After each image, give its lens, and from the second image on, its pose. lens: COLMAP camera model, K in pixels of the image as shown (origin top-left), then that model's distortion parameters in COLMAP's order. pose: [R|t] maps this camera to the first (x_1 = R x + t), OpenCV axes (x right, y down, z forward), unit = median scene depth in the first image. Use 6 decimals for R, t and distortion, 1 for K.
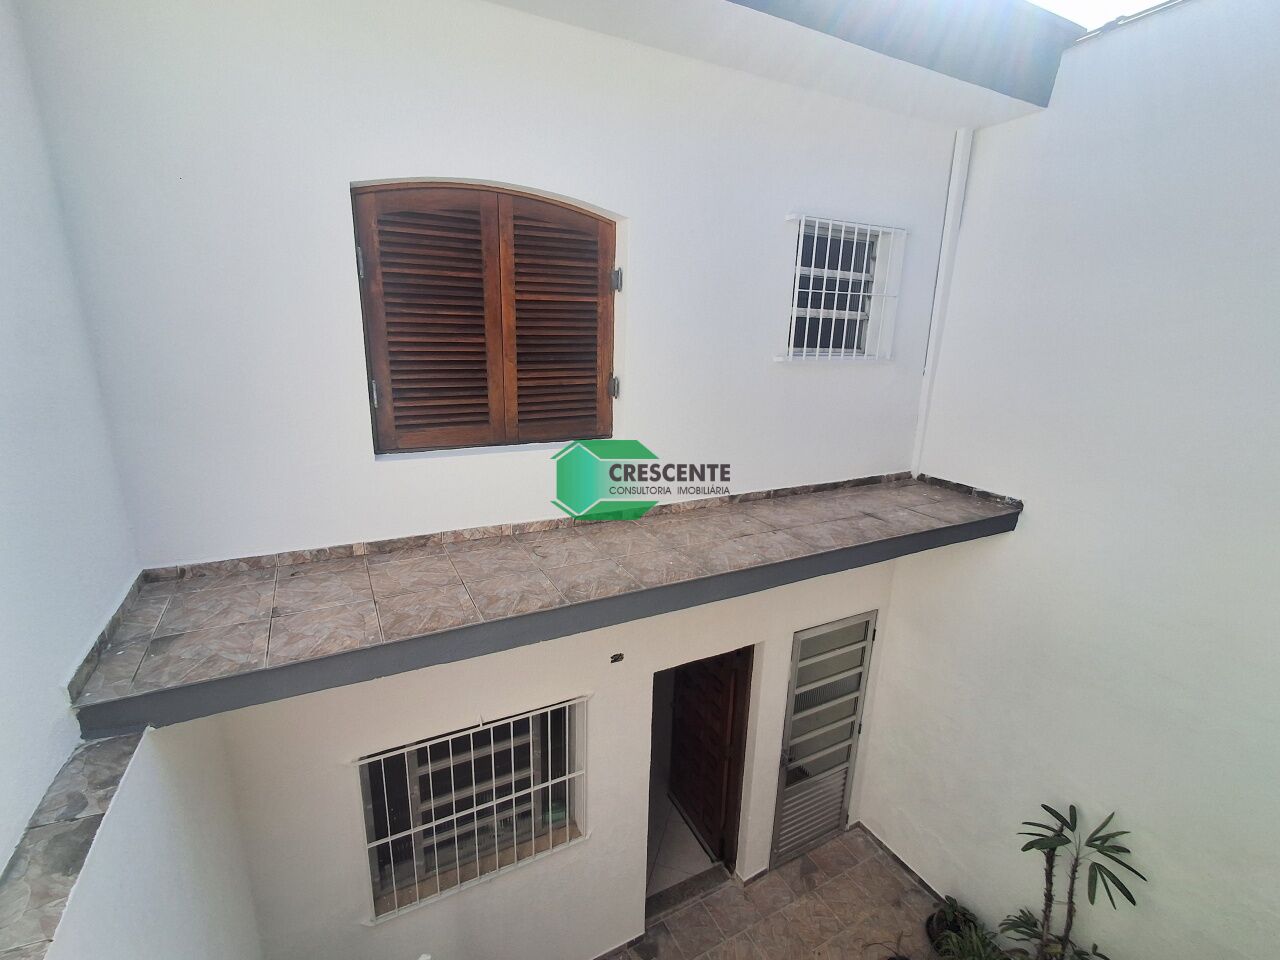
lens RADIAL K [[581.9, 0, 638.5], [0, 581.9, 482.1], [0, 0, 1]] dist [-0.004524, 0.001319]
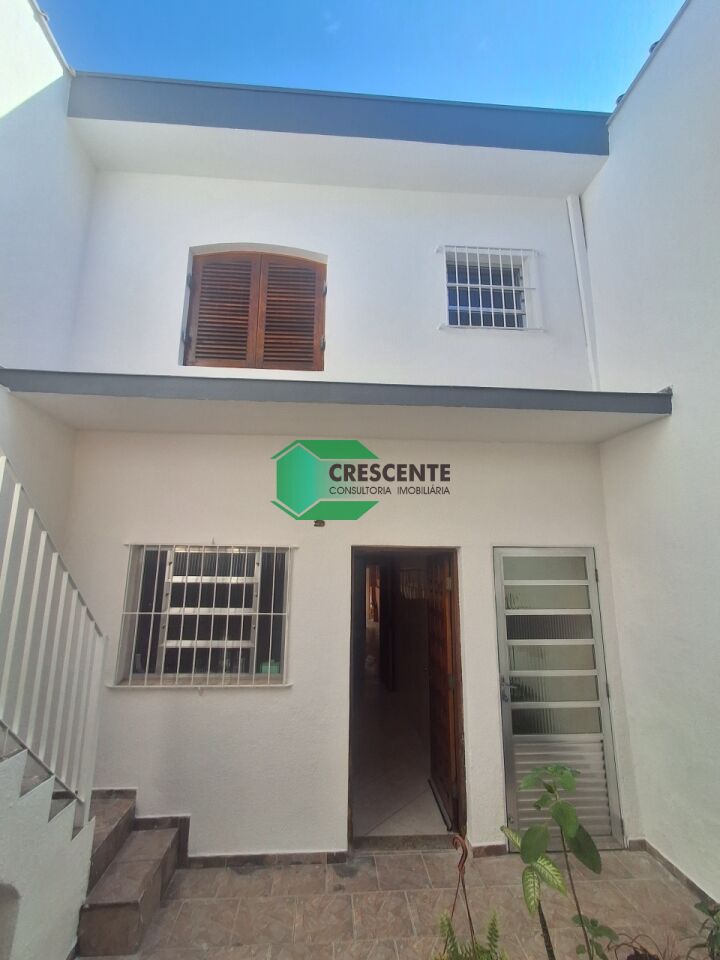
lens RADIAL K [[436.4, 0, 357.2], [0, 436.4, 483.0], [0, 0, 1]] dist [-0.004524, 0.001319]
pose [[0.916422, -0.095769, -0.388587, 0.487473], [-0.089287, 0.897552, -0.431774, 0.713457], [0.390127, 0.430382, 0.813985, 0.201371]]
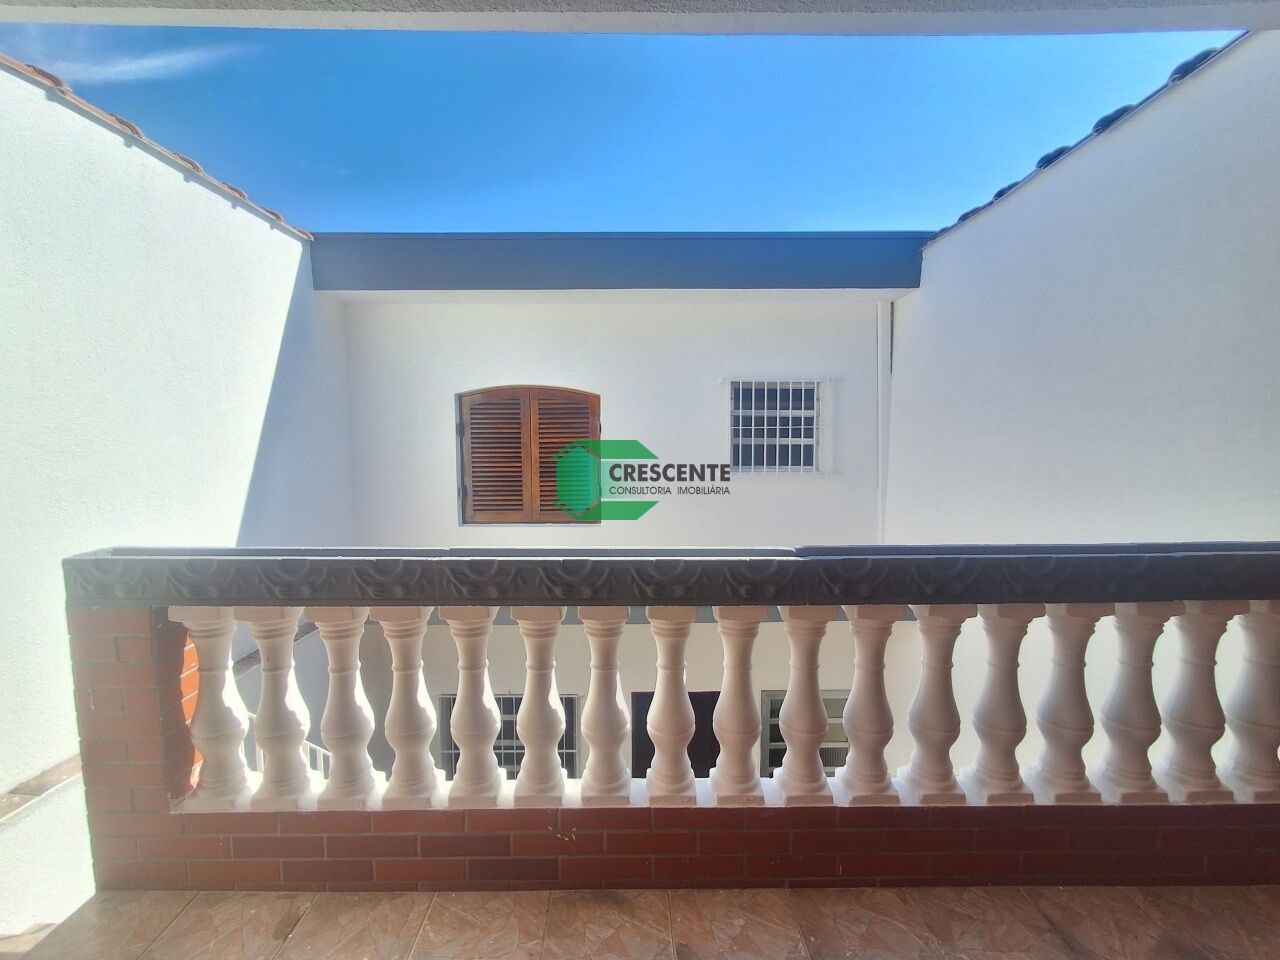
lens RADIAL K [[581.9, 0, 638.5], [0, 581.9, 482.1], [0, 0, 1]] dist [-0.004524, 0.001319]
pose [[0.887418, 0.011955, -0.460810, 0.793933], [-0.091322, 0.984409, -0.150328, 0.042904], [0.451829, 0.175486, 0.874674, -0.363493]]
